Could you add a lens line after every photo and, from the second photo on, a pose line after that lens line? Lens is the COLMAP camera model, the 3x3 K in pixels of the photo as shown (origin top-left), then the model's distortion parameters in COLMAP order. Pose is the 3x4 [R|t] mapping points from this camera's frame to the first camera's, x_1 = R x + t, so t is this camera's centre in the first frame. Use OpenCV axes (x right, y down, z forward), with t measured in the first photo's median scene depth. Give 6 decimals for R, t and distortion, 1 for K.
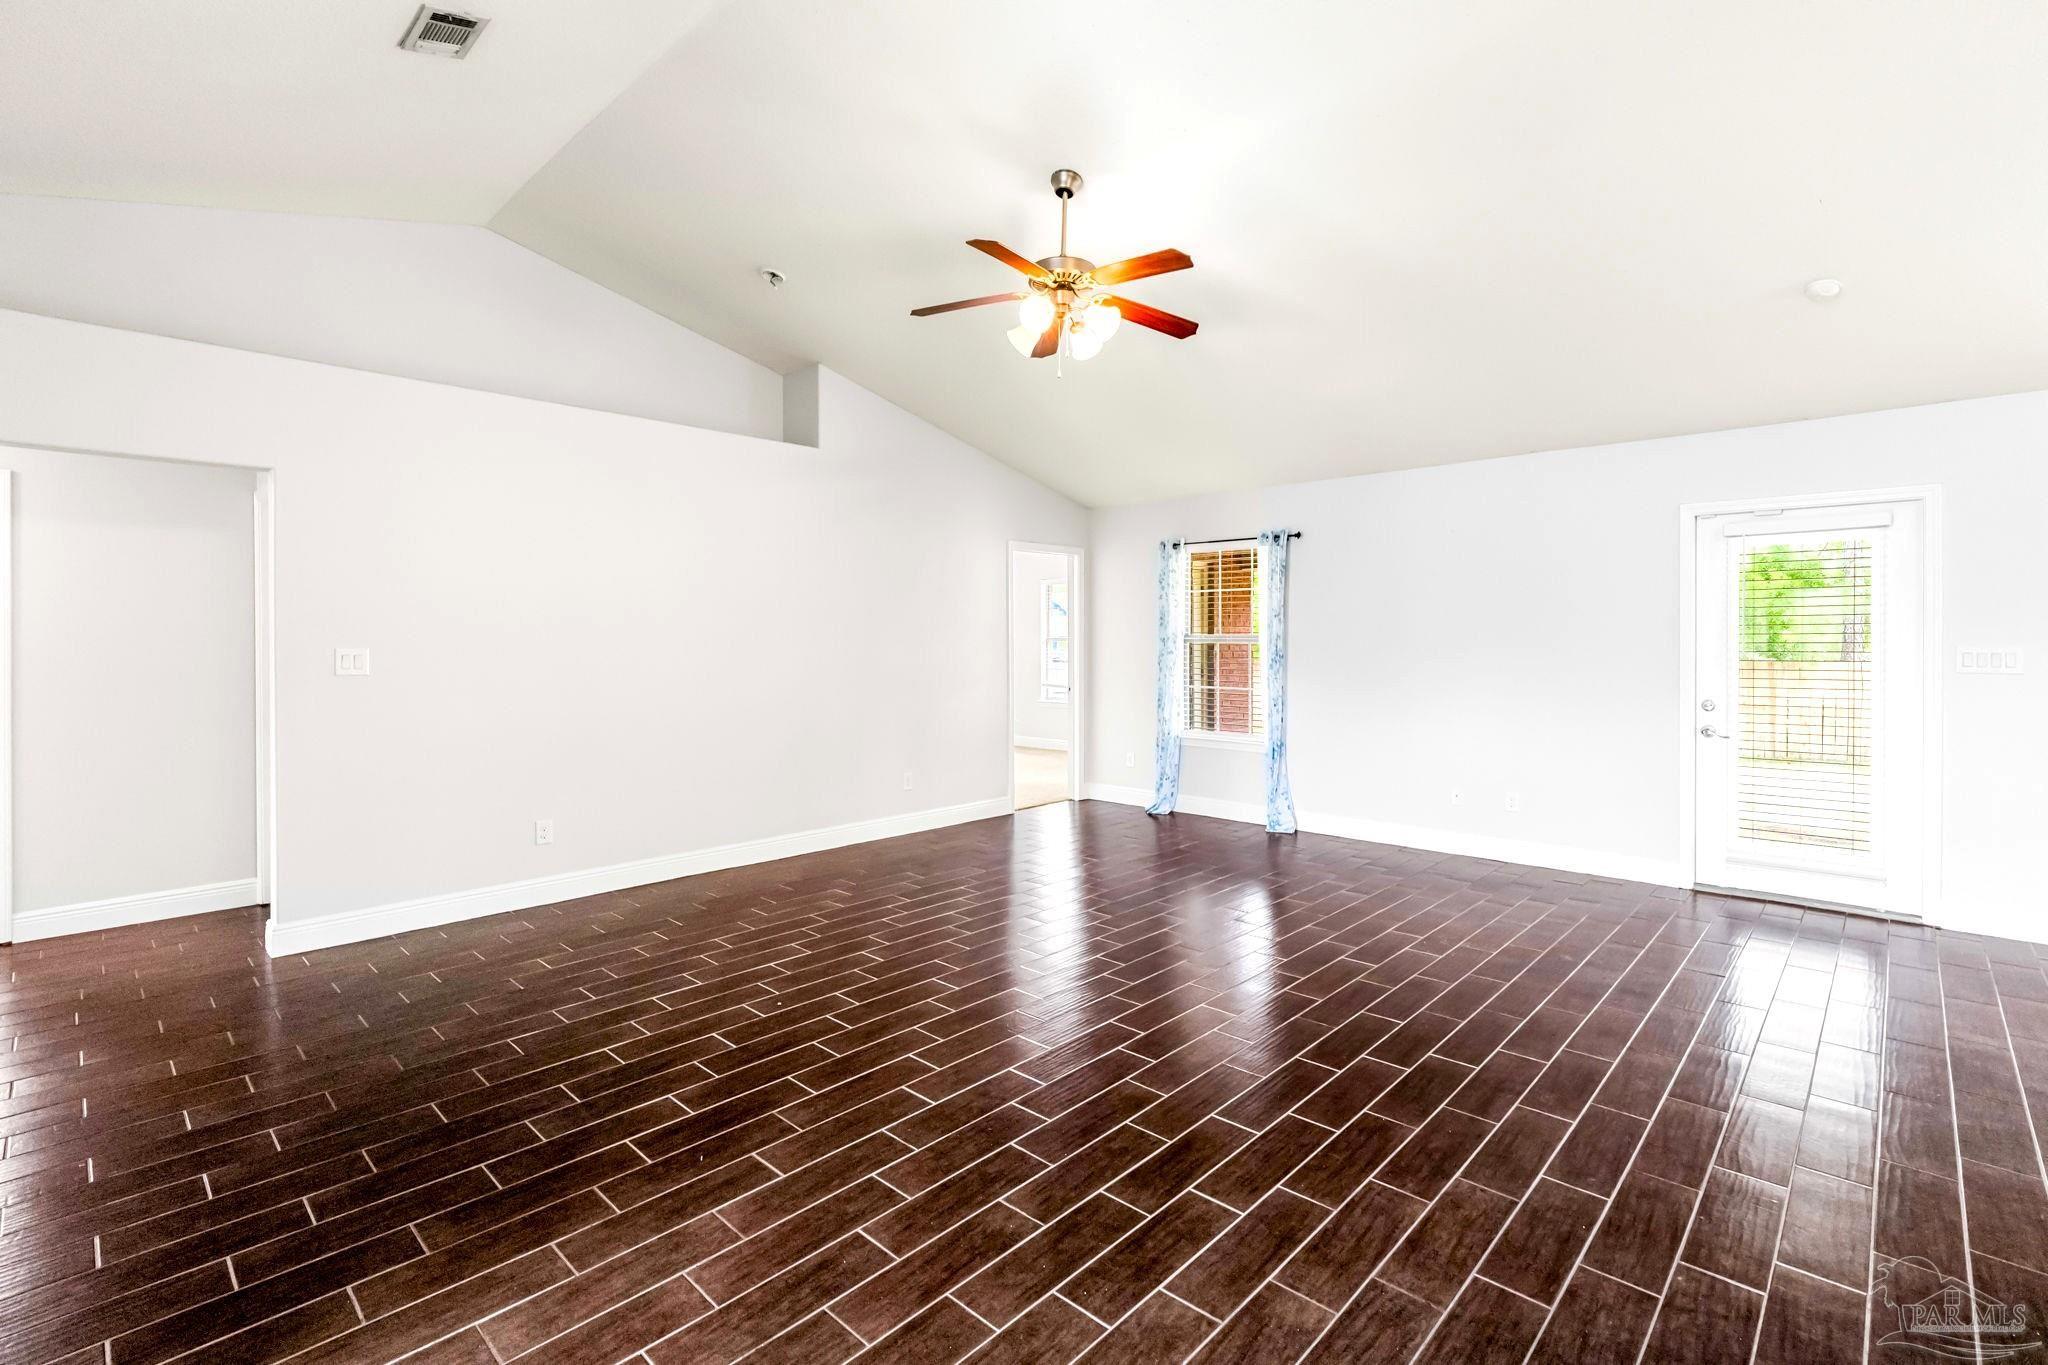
lens RADIAL K [[929.5, 0, 1027.0], [0, 929.5, 648.8], [0, 0, 1]] dist [-0.001990, 0.000366]
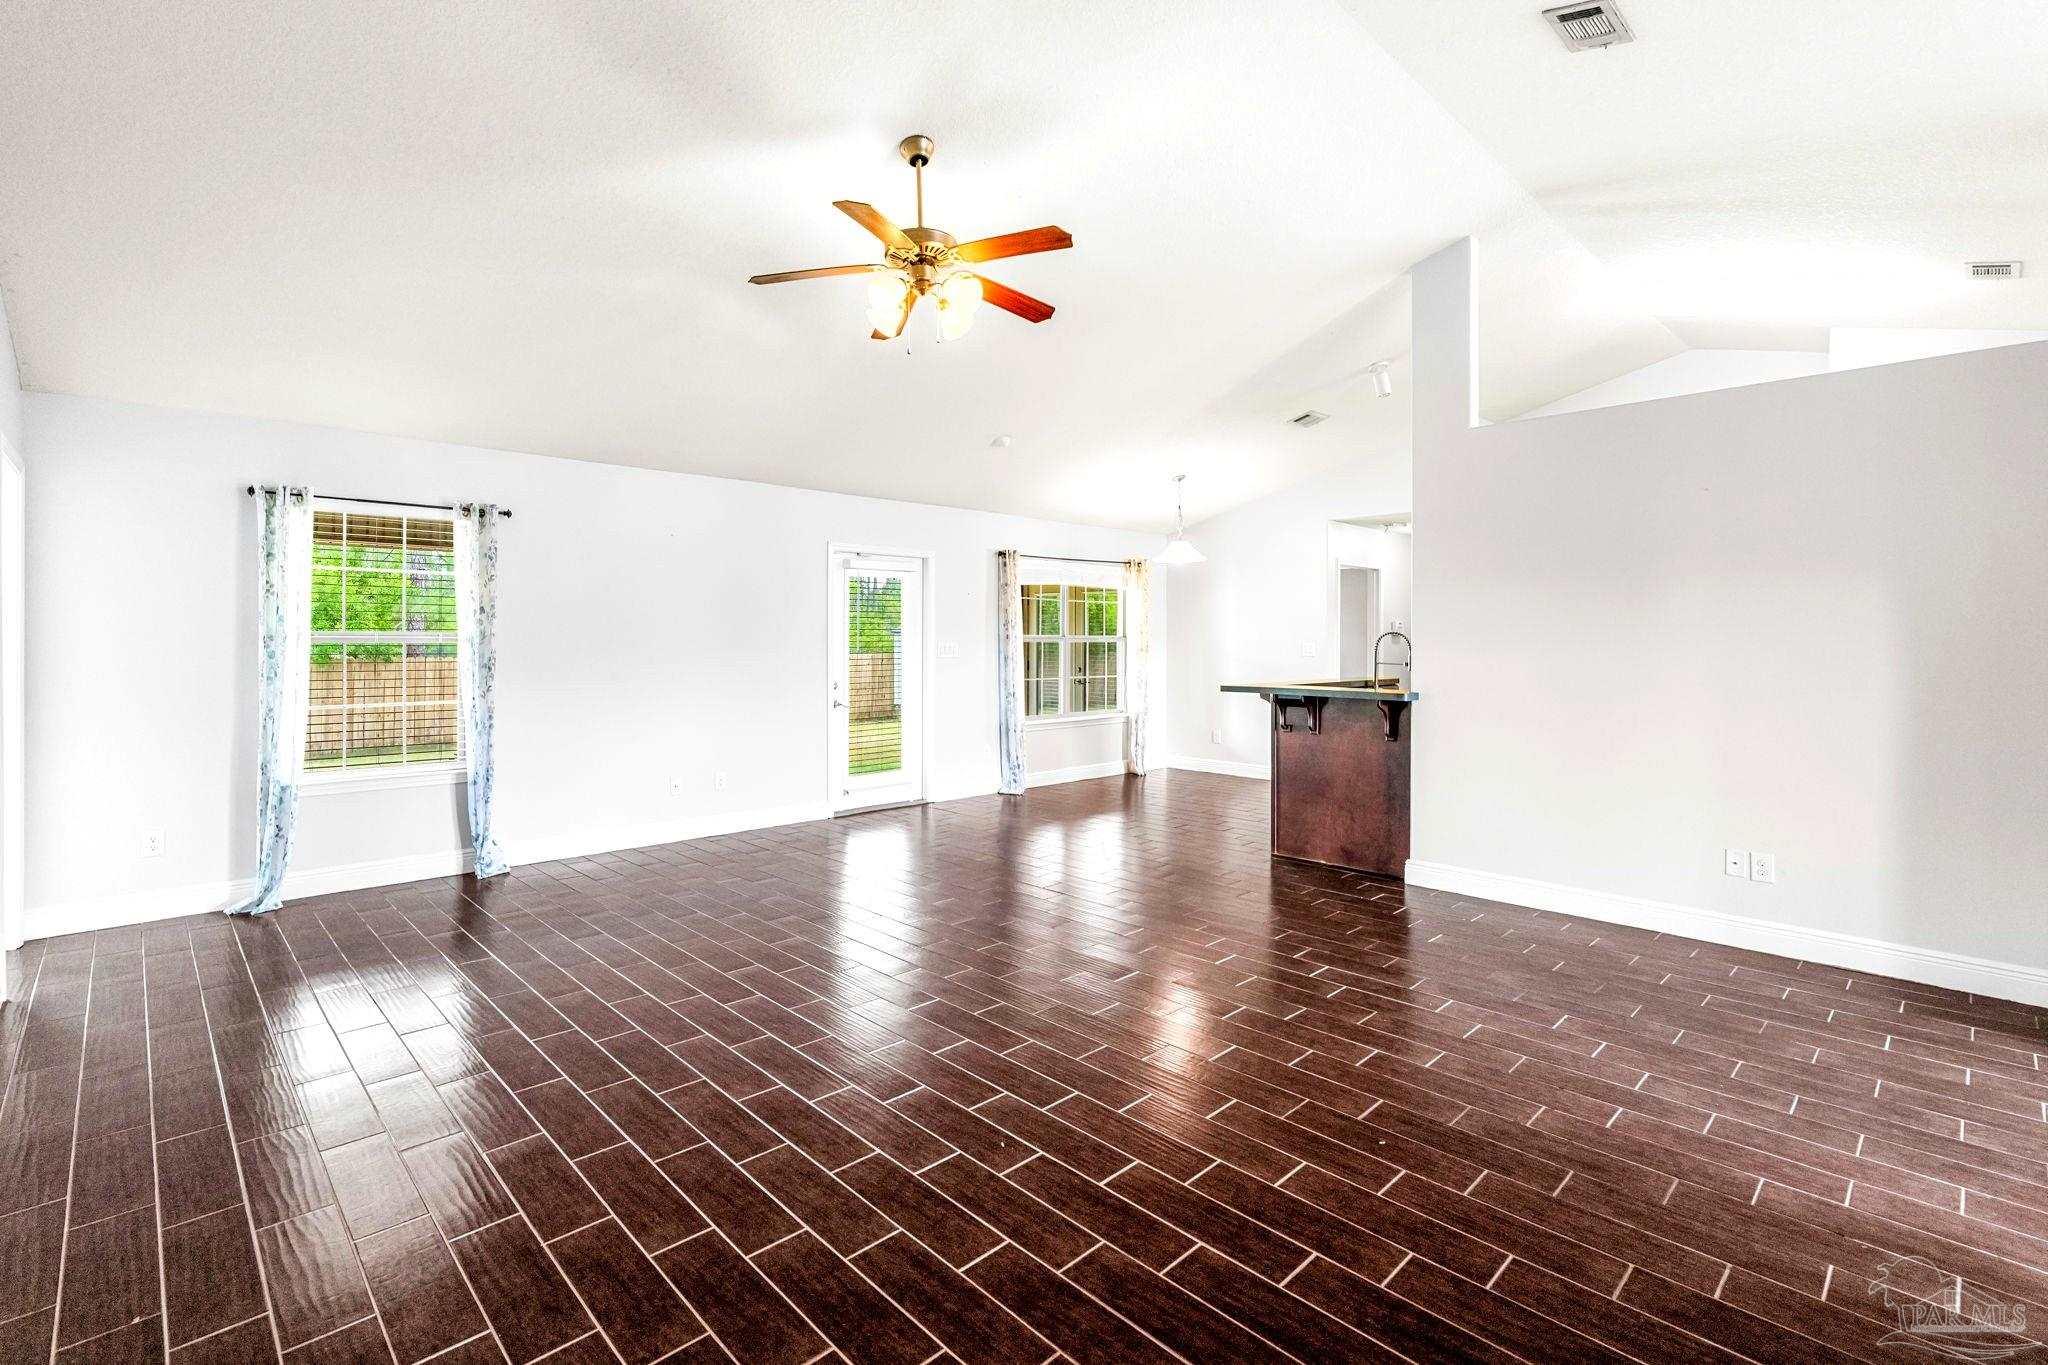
lens RADIAL K [[929.5, 0, 1027.0], [0, 929.5, 648.8], [0, 0, 1]] dist [-0.001990, 0.000366]
pose [[0.035443, -0.010999, 0.999311, -0.592038], [0.005615, 0.999926, 0.010807, -0.006016], [-0.999356, 0.005228, 0.035502, 0.577573]]
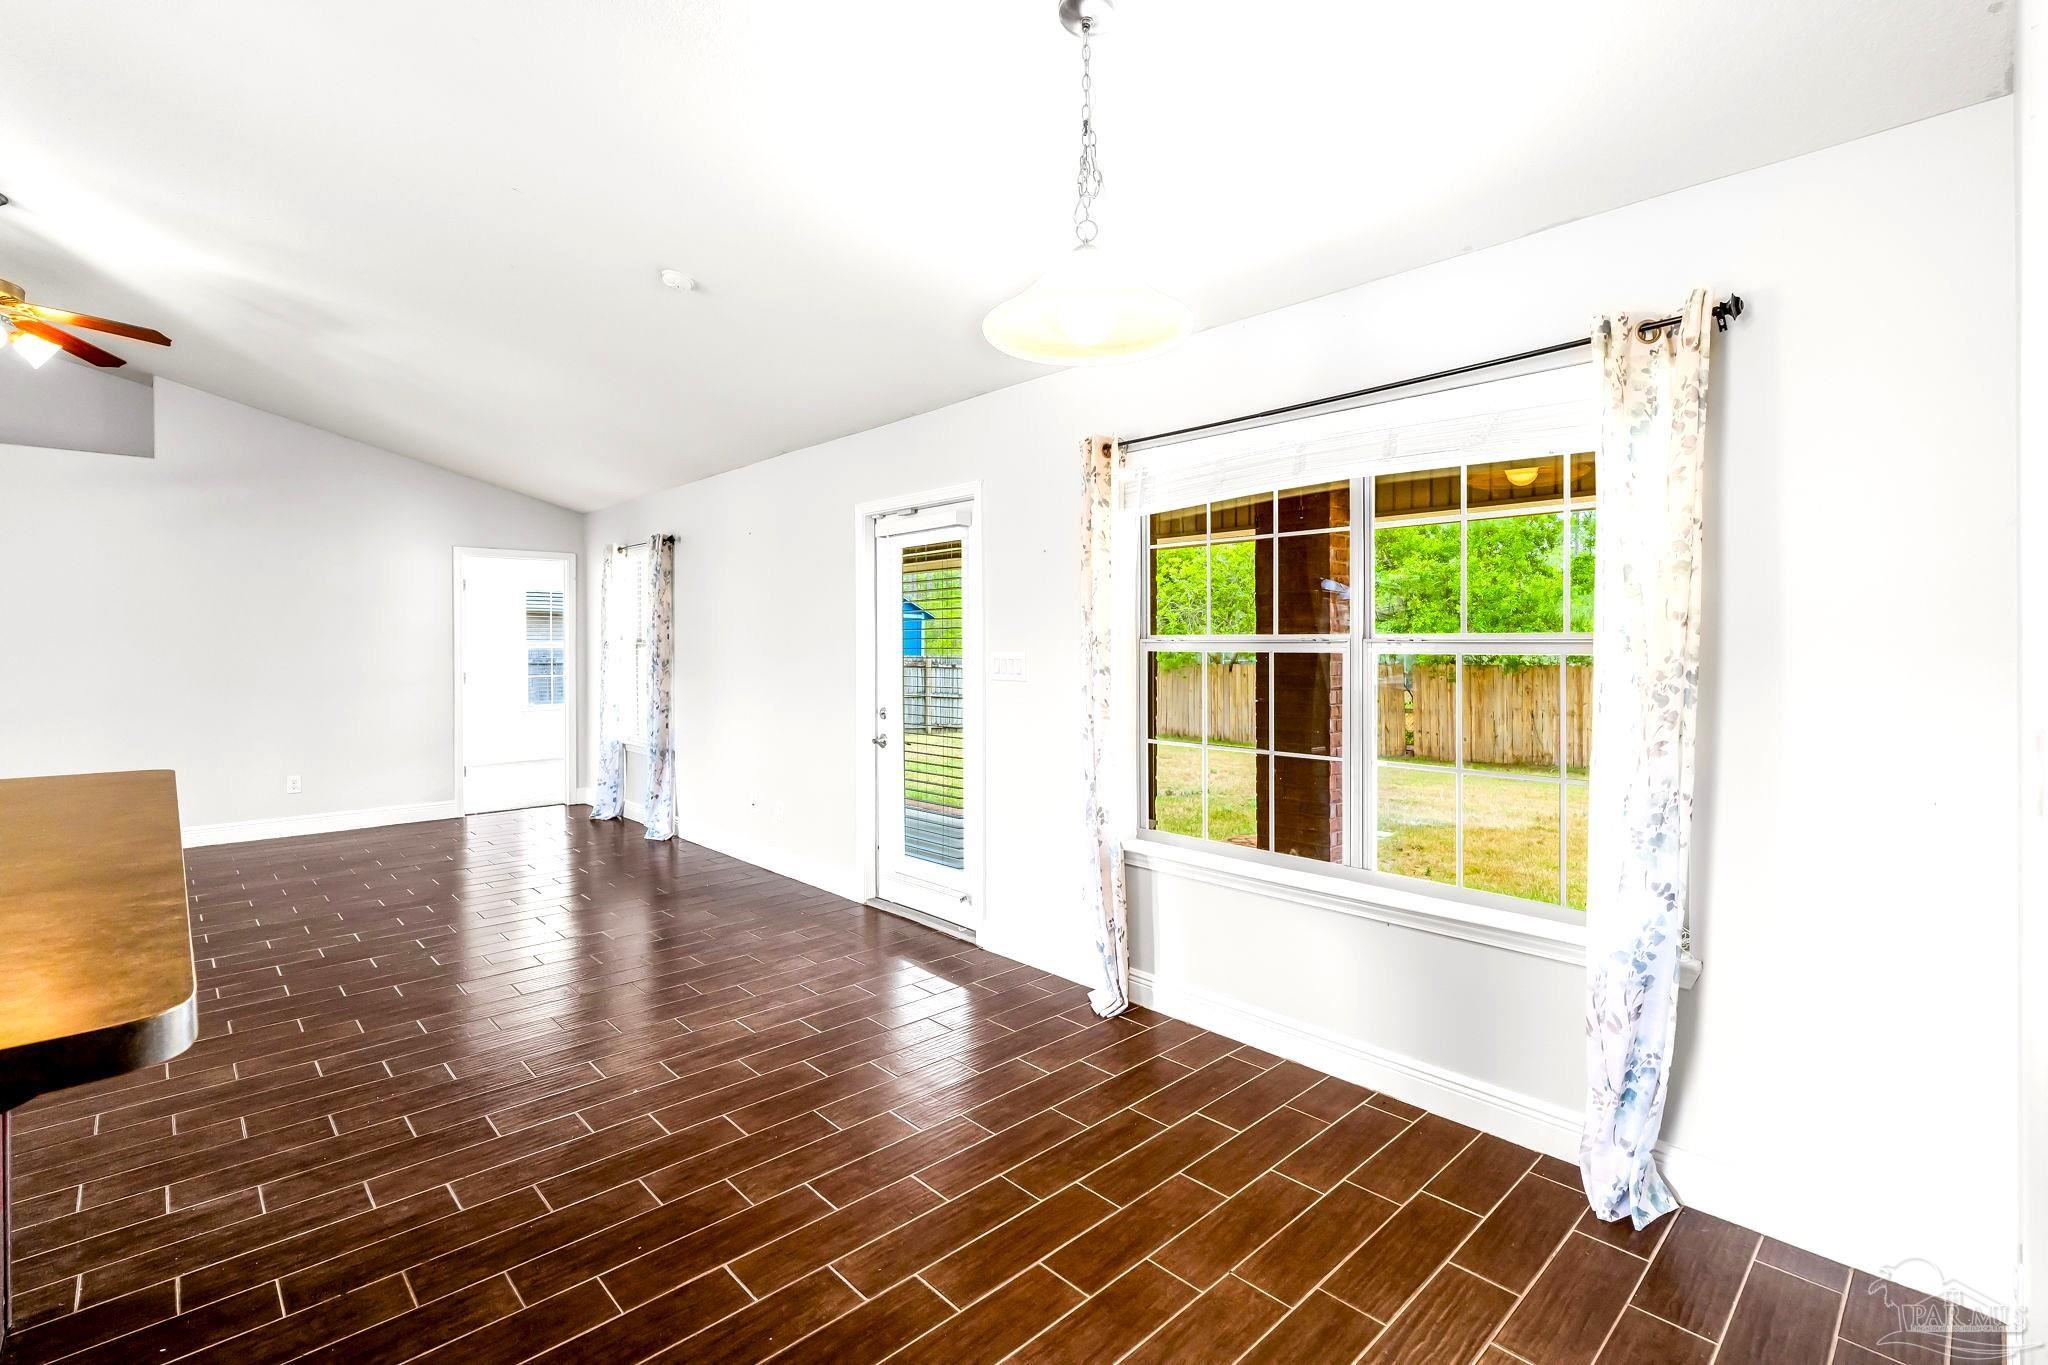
lens RADIAL K [[929.5, 0, 1027.0], [0, 929.5, 648.8], [0, 0, 1]] dist [-0.001990, 0.000366]
pose [[0.998973, 0.000042, -0.045313, 0.845441], [-0.000335, 0.999979, -0.006457, -0.000091], [0.045311, 0.006465, 0.998952, 0.033623]]
